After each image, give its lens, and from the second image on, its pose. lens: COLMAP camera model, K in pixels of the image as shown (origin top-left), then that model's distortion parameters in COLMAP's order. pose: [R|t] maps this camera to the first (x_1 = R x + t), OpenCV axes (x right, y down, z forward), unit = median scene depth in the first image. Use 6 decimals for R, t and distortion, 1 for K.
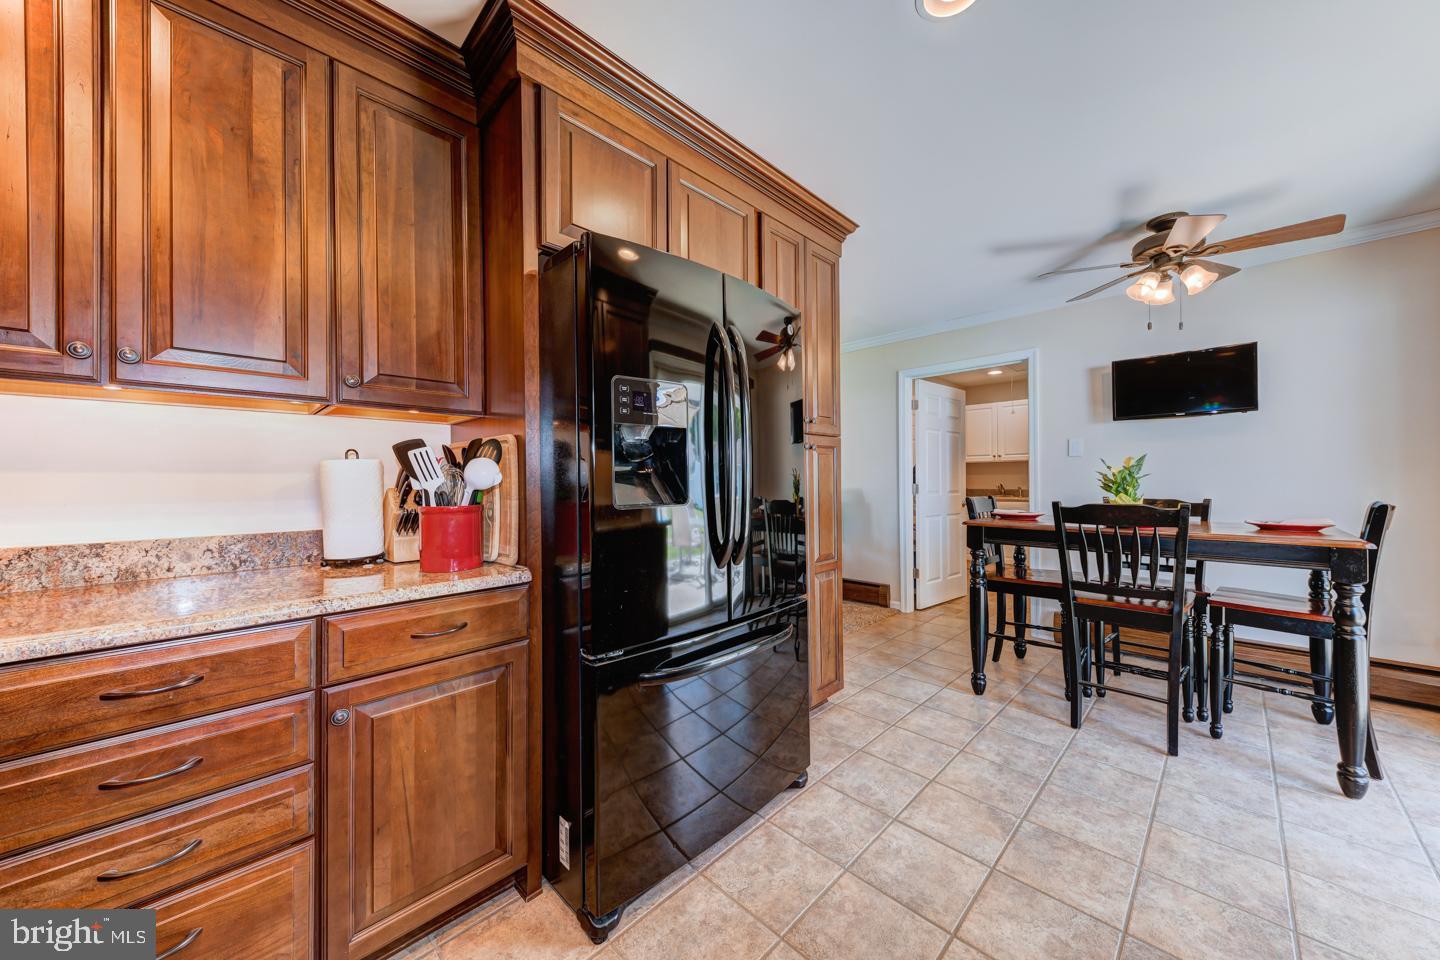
lens RADIAL K [[514.3, 0, 717.4], [0, 514.3, 477.9], [0, 0, 1]] dist [0.016180, -0.000522]
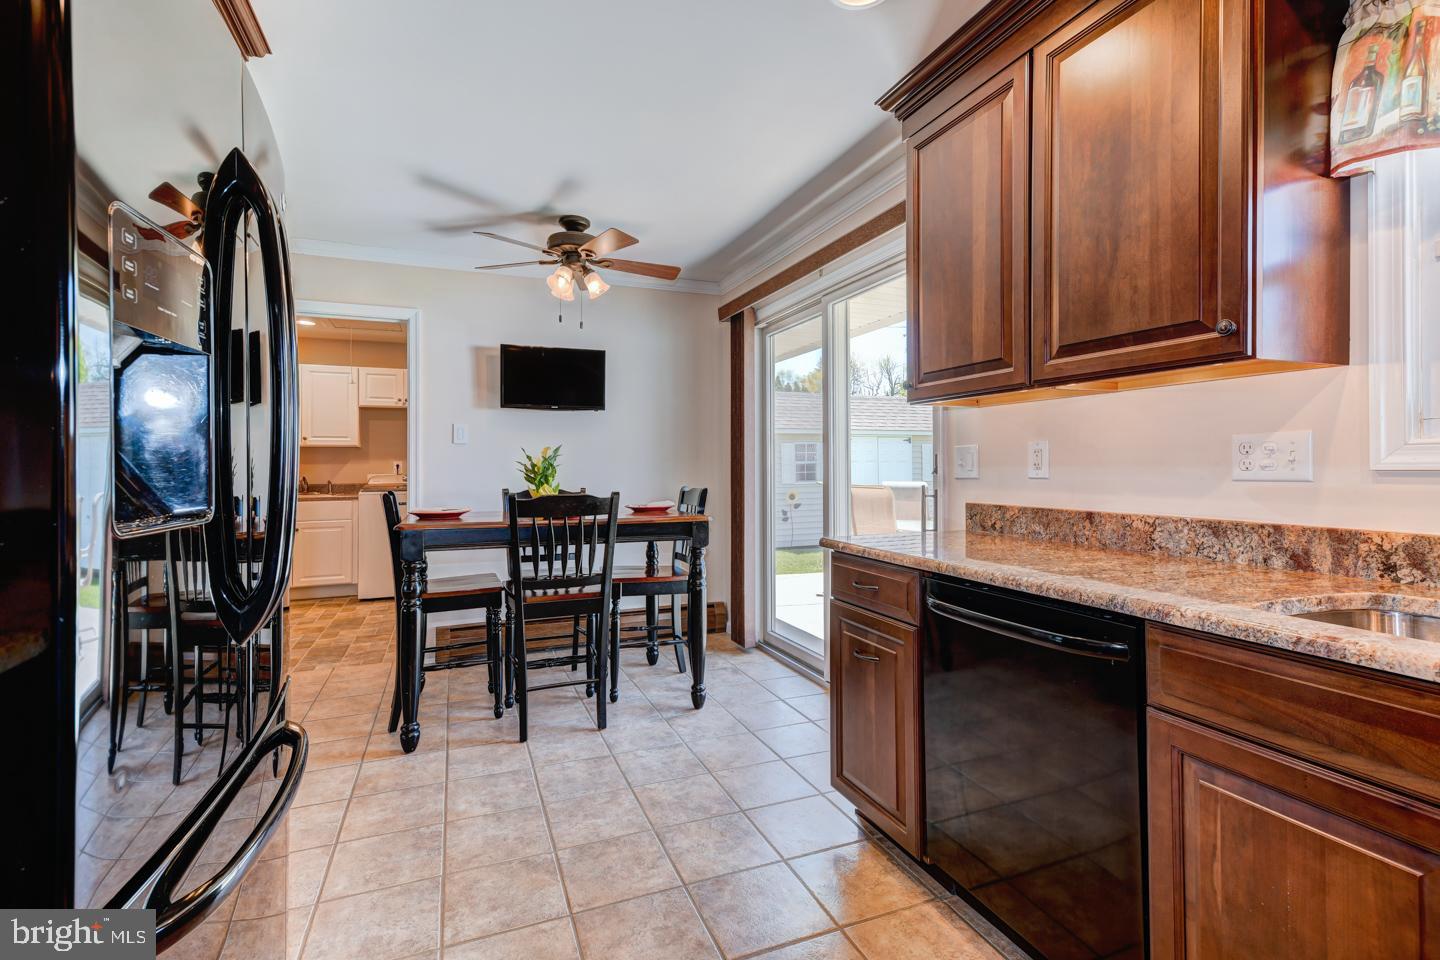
lens RADIAL K [[676.7, 0, 733.5], [0, 676.7, 459.7], [0, 0, 1]] dist [0.002492, 0.000328]
pose [[0.385154, 0.012659, 0.922765, -0.265668], [-0.001691, 0.999914, -0.013011, -0.000359], [-0.922851, 0.003451, 0.385143, 0.192053]]
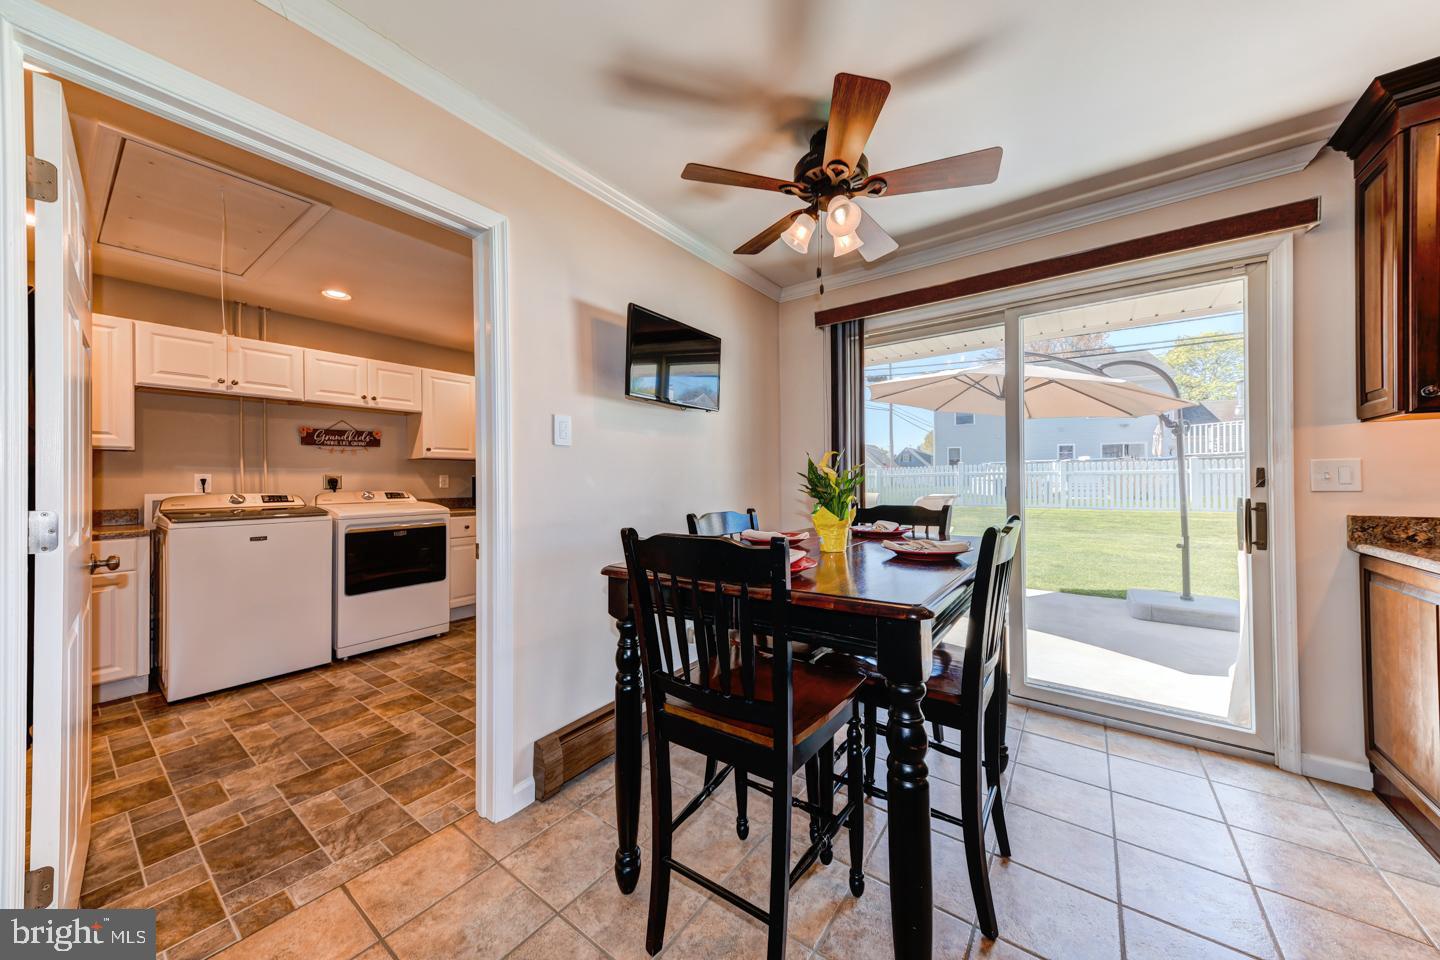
lens RADIAL K [[493.0, 0, 727.5], [0, 493.0, 479.2], [0, 0, 1]] dist [0.009408, -0.000707]
pose [[-0.162118, 0.008679, 0.986733, 0.180971], [0.001012, 0.999962, -0.008630, -0.000764], [-0.986771, -0.000401, -0.162121, 1.300565]]
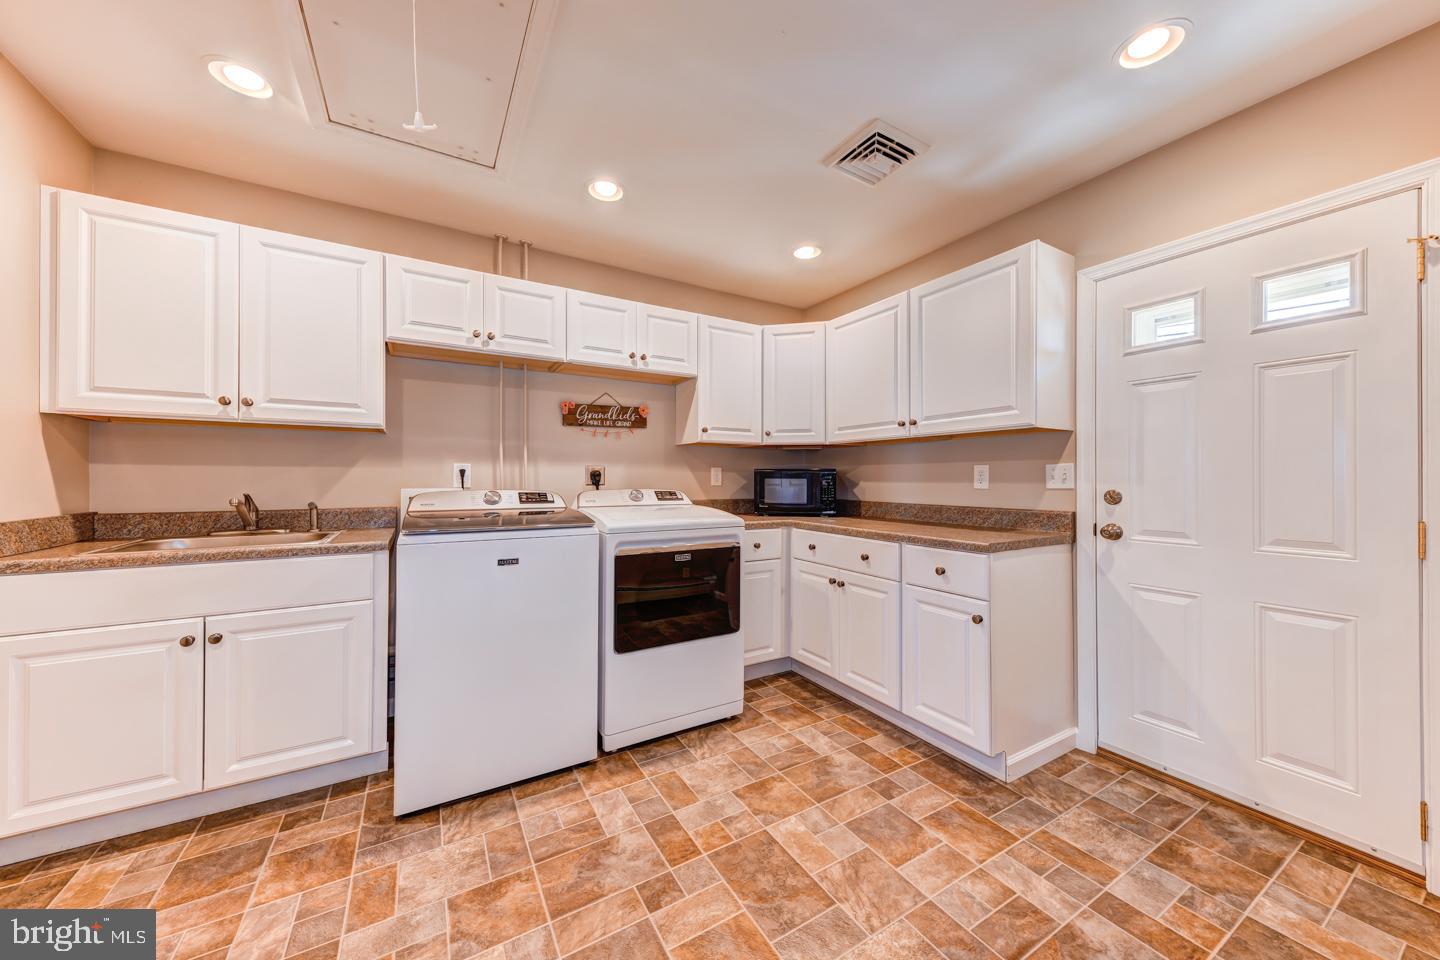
lens RADIAL K [[514.3, 0, 715.1], [0, 514.3, 479.0], [0, 0, 1]] dist [0.016180, -0.000522]
pose [[0.259244, 0.006762, 0.965788, 0.821225], [-0.010245, 0.999938, -0.004251, 0.003408], [-0.965758, -0.008792, 0.259297, 1.684536]]
